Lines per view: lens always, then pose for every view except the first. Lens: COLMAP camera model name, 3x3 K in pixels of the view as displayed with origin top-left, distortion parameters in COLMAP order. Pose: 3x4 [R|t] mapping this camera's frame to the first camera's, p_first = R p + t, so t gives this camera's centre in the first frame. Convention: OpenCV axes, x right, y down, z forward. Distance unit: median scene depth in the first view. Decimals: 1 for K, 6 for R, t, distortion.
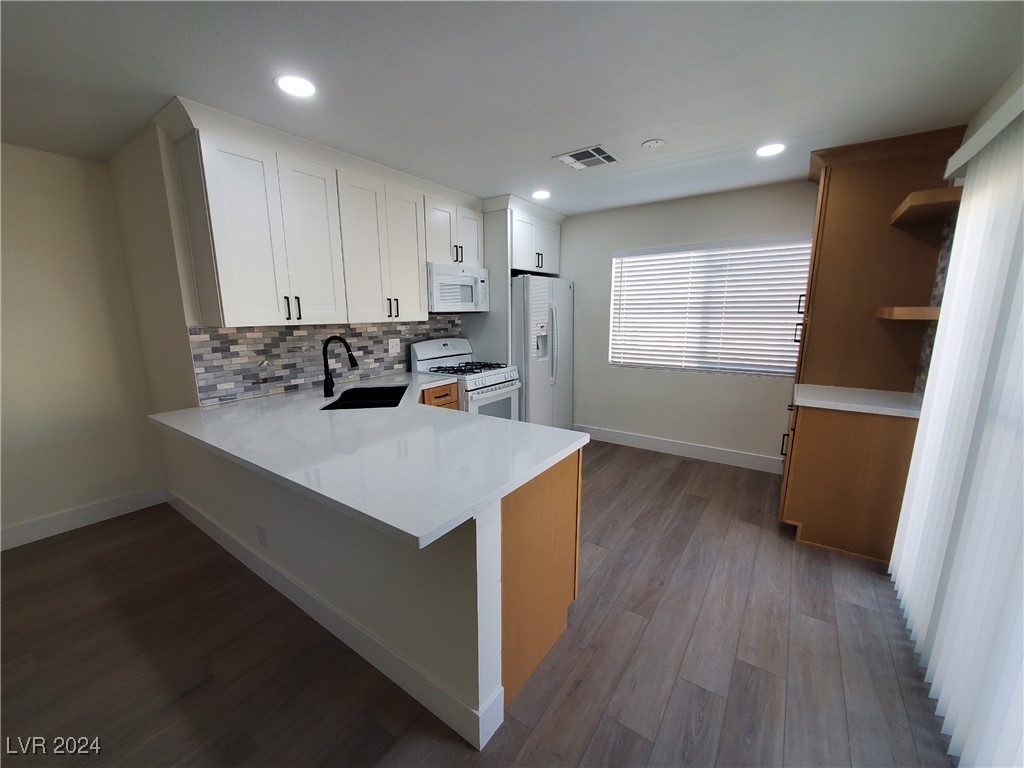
lens RADIAL K [[408.8, 0, 506.7], [0, 408.8, 390.0], [0, 0, 1]] dist [-0.002808, -0.000444]
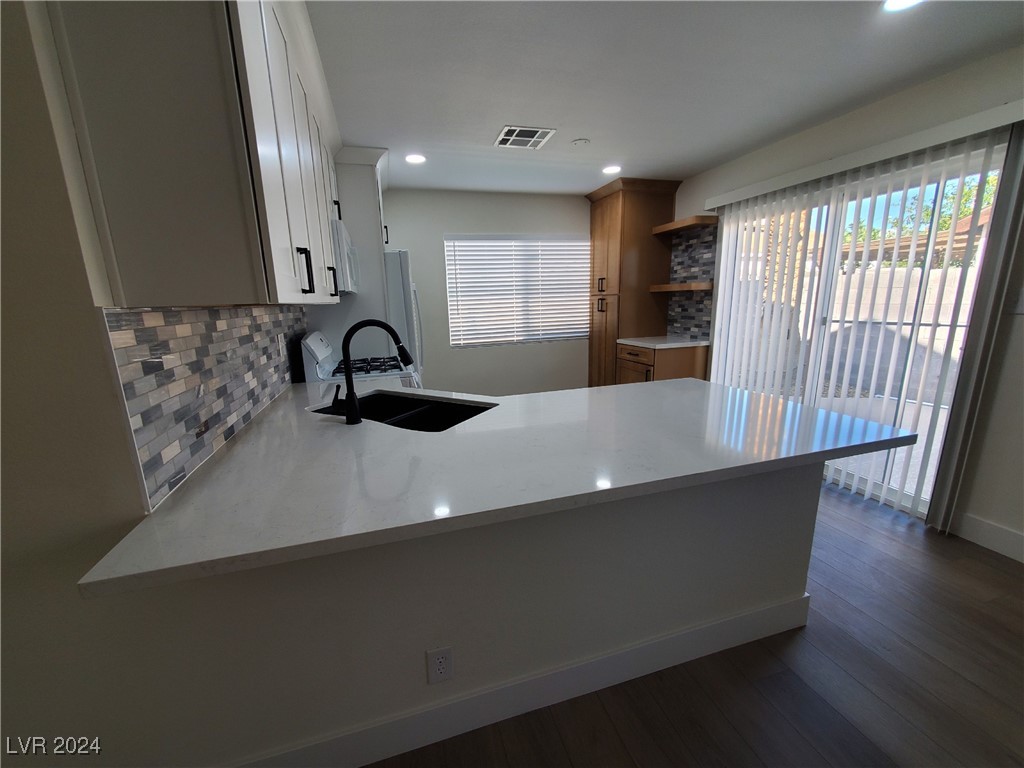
lens RADIAL K [[408.8, 0, 506.7], [0, 408.8, 390.0], [0, 0, 1]] dist [-0.002808, -0.000444]
pose [[0.612402, -0.184184, 0.768791, -0.640946], [0.179311, 0.979497, 0.091830, -0.039338], [-0.769943, 0.081616, 0.632872, 0.373604]]
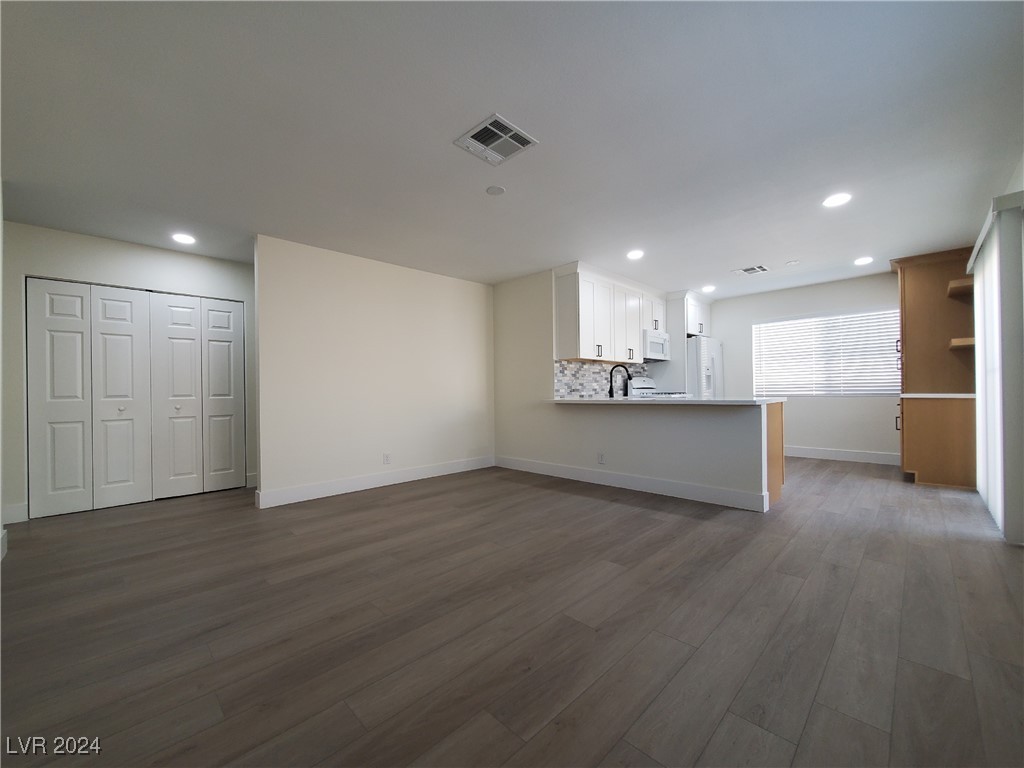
lens RADIAL K [[408.8, 0, 506.7], [0, 408.8, 390.0], [0, 0, 1]] dist [-0.002808, -0.000444]
pose [[0.985366, -0.006885, -0.170315, -0.501465], [-0.026308, 0.981068, -0.191867, 0.297355], [0.168411, 0.193540, 0.966530, -0.745925]]
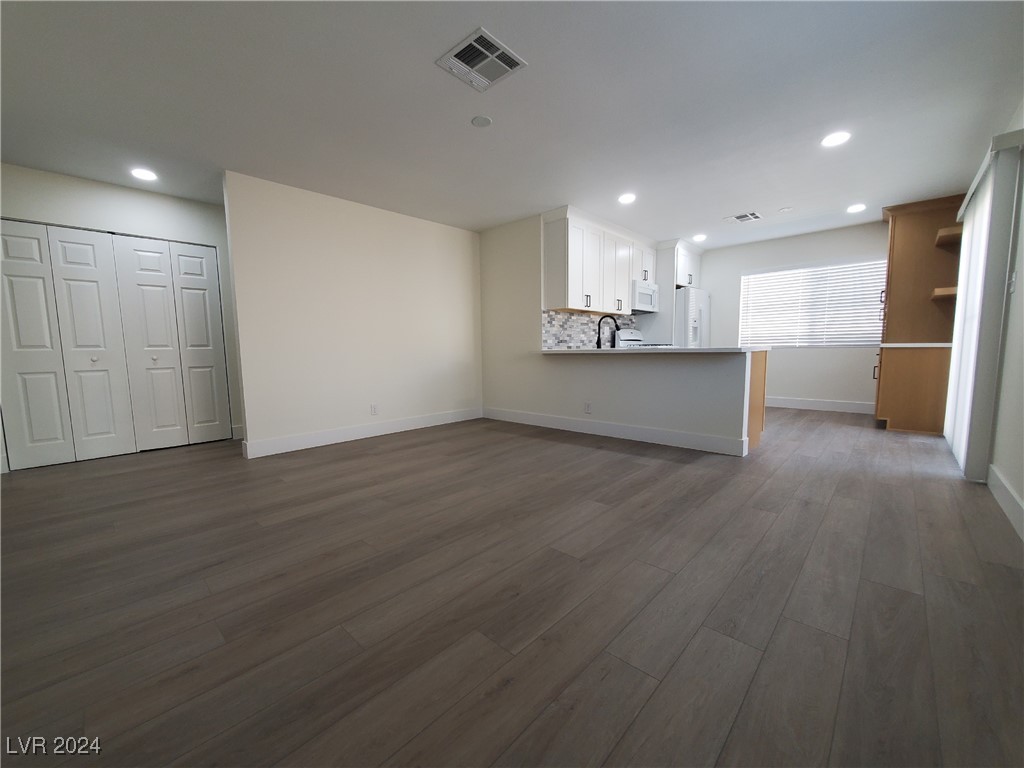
lens RADIAL K [[408.8, 0, 506.7], [0, 408.8, 390.0], [0, 0, 1]] dist [-0.002808, -0.000444]
pose [[0.990188, 0.006011, -0.139614, -0.503474], [-0.018563, 0.995878, -0.088780, 0.318641], [0.138505, 0.090500, 0.986218, -0.737537]]
